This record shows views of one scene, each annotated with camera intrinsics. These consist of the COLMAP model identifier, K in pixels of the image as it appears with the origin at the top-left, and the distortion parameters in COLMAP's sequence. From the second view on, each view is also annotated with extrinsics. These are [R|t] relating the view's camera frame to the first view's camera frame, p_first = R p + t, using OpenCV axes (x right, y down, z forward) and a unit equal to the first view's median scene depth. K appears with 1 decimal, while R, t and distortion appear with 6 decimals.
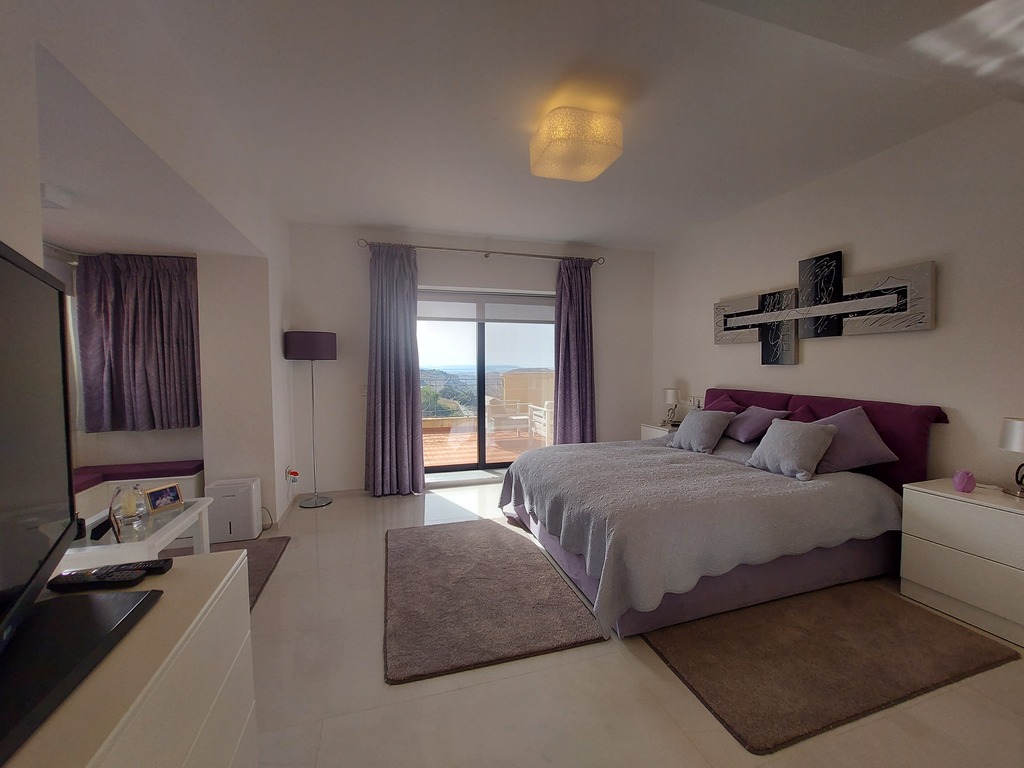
lens RADIAL K [[404.0, 0, 512.3], [0, 404.0, 380.0], [0, 0, 1]] dist [0.001145, -0.000050]
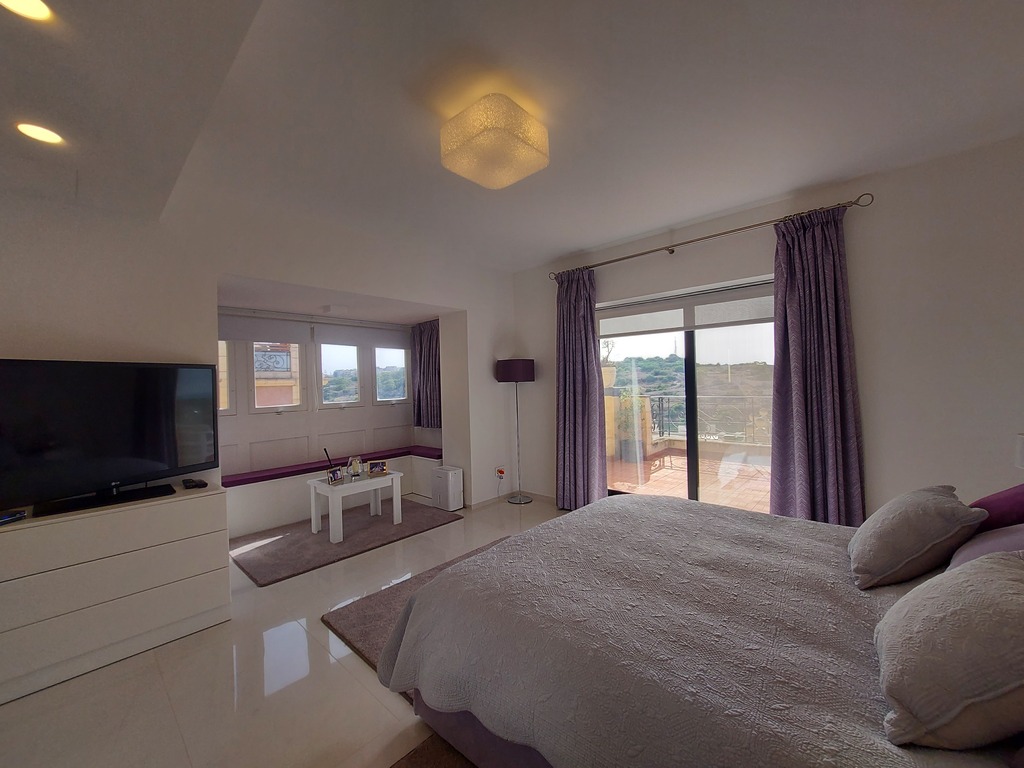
lens RADIAL K [[404.0, 0, 507.8], [0, 404.0, 377.2], [0, 0, 1]] dist [0.001145, -0.000050]
pose [[0.517661, -0.018504, -0.855386, 0.495008], [-0.007794, 0.999623, -0.026341, -0.029012], [0.855550, 0.020302, 0.517321, 0.311667]]
